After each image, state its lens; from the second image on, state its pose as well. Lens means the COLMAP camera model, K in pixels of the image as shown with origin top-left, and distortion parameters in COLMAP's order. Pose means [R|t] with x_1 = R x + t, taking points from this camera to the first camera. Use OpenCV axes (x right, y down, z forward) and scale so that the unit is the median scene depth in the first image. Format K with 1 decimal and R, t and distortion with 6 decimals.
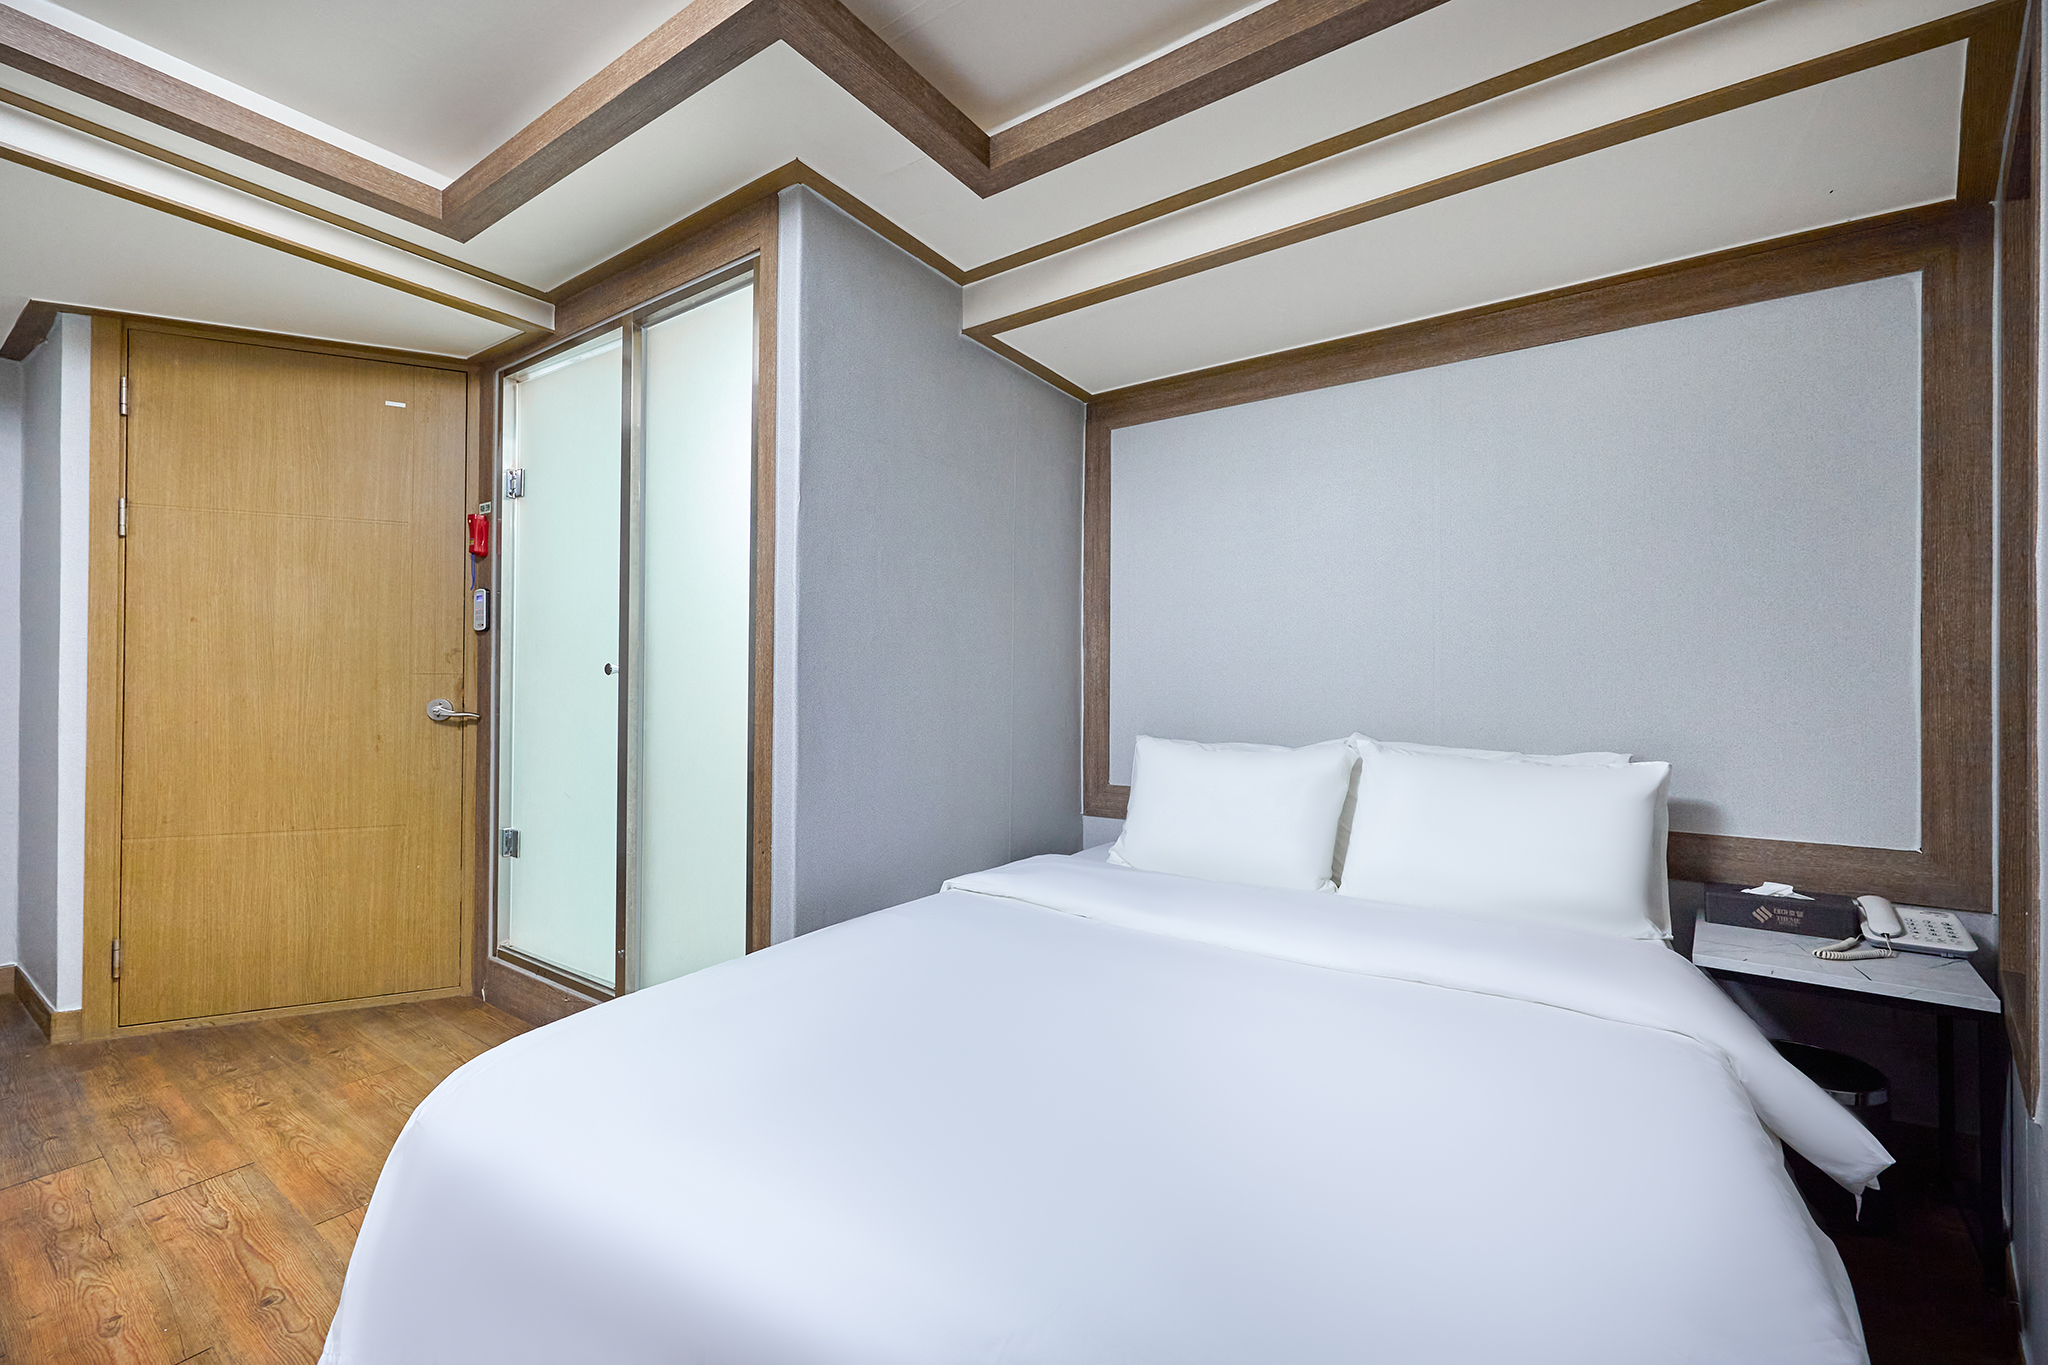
lens RADIAL K [[818.6, 0, 1024.0], [0, 818.6, 682.5], [0, 0, 1]] dist [-0.002575, 0.000091]
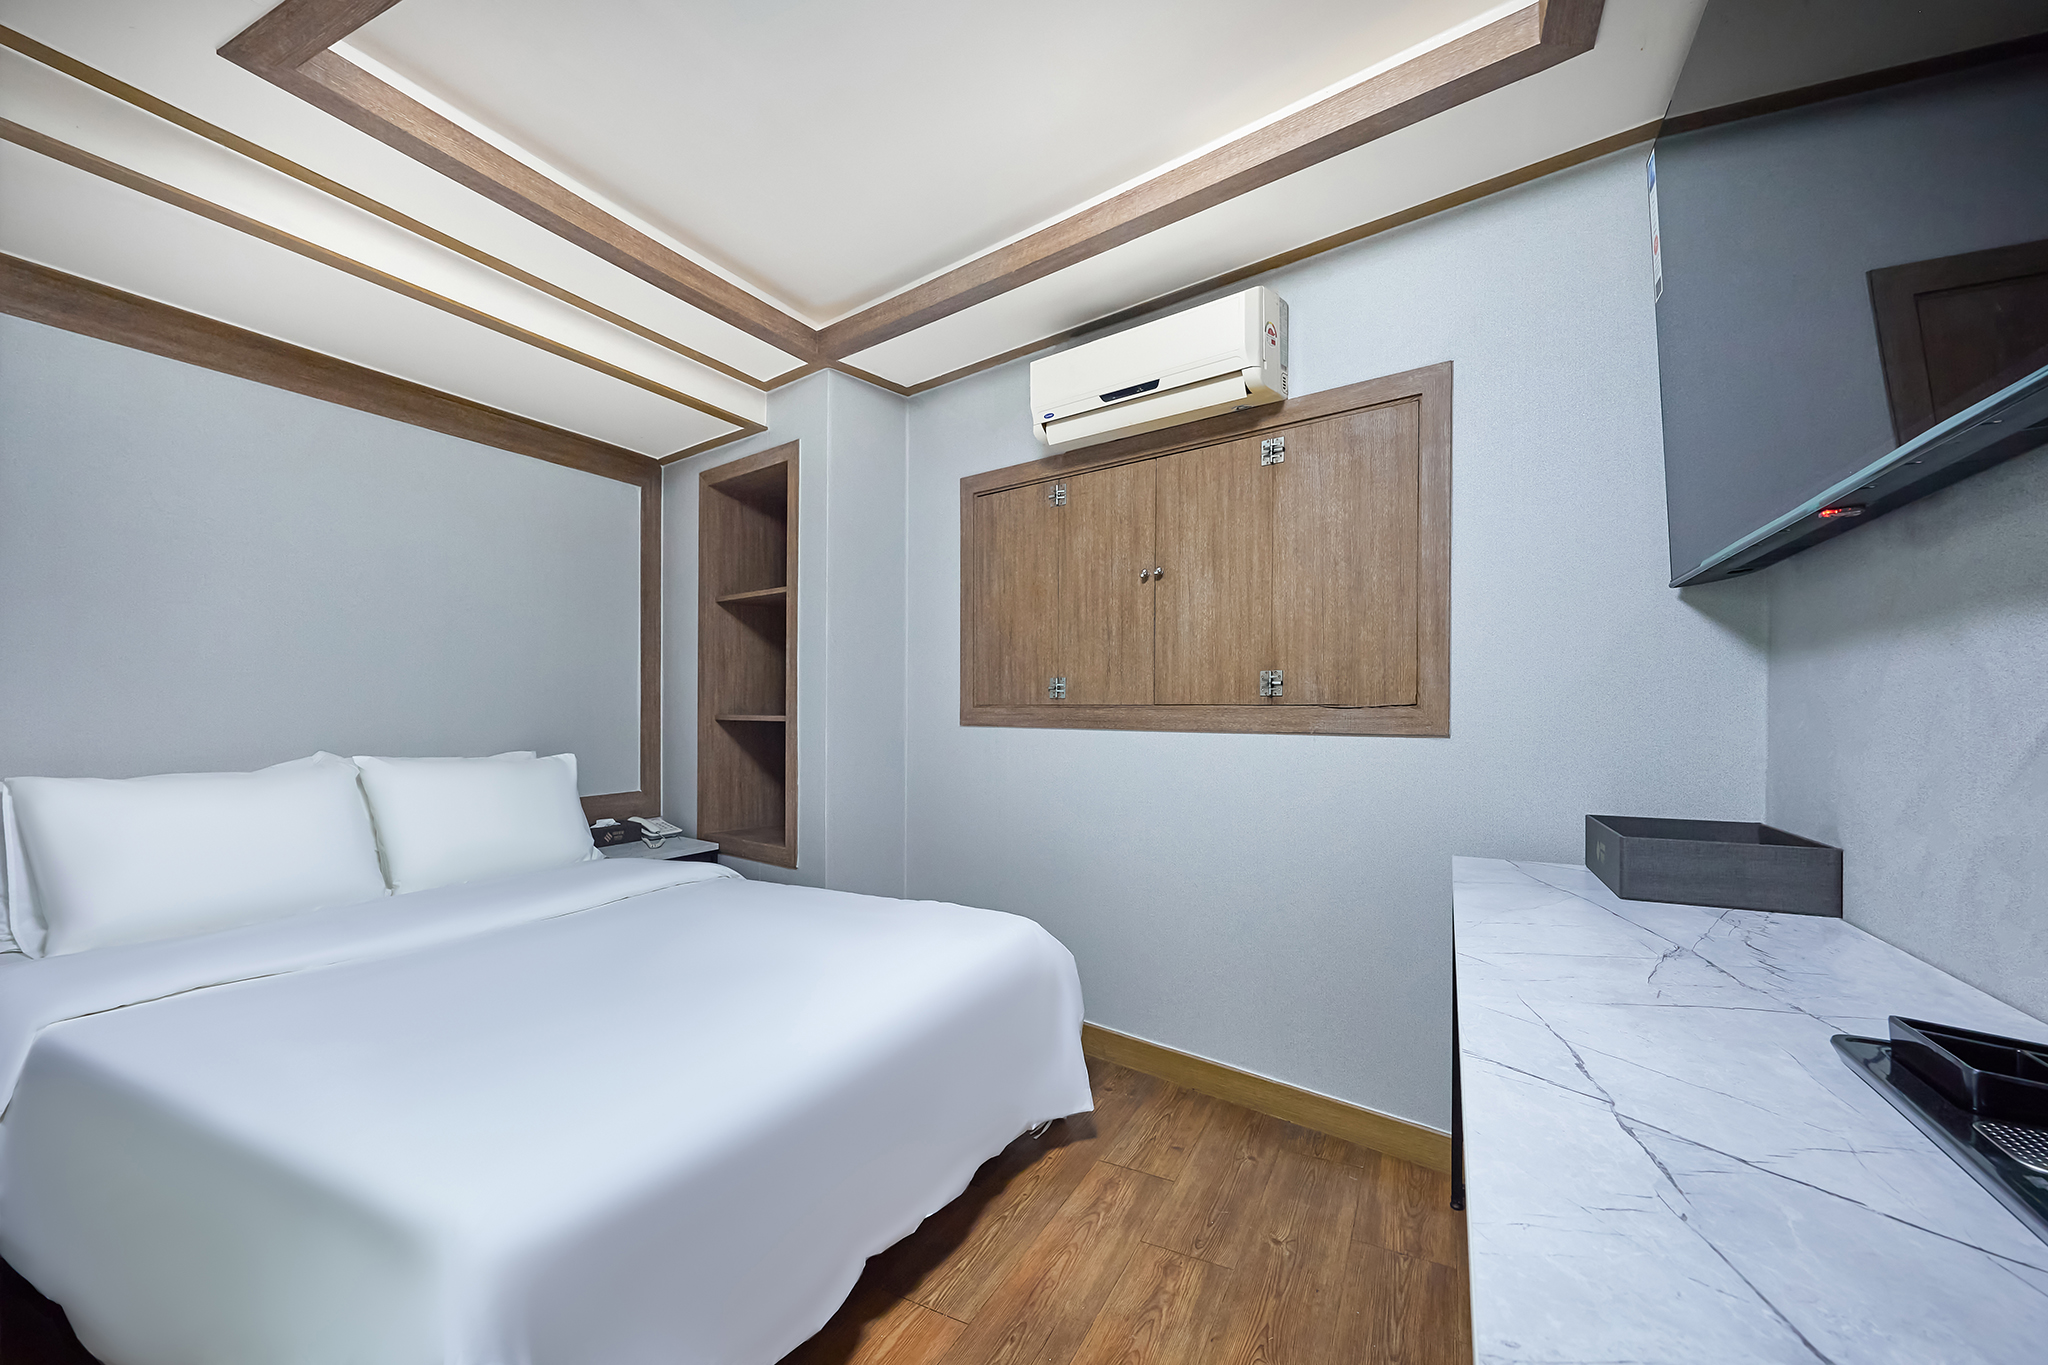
lens RADIAL K [[896.1, 0, 1015.2], [0, 896.1, 709.2], [0, 0, 1]] dist [-0.026981, -0.000052]
pose [[-0.164793, -0.009018, 0.986287, -0.969975], [-0.004039, 0.999956, 0.008469, -0.004269], [-0.986320, -0.002588, -0.164823, 0.419637]]
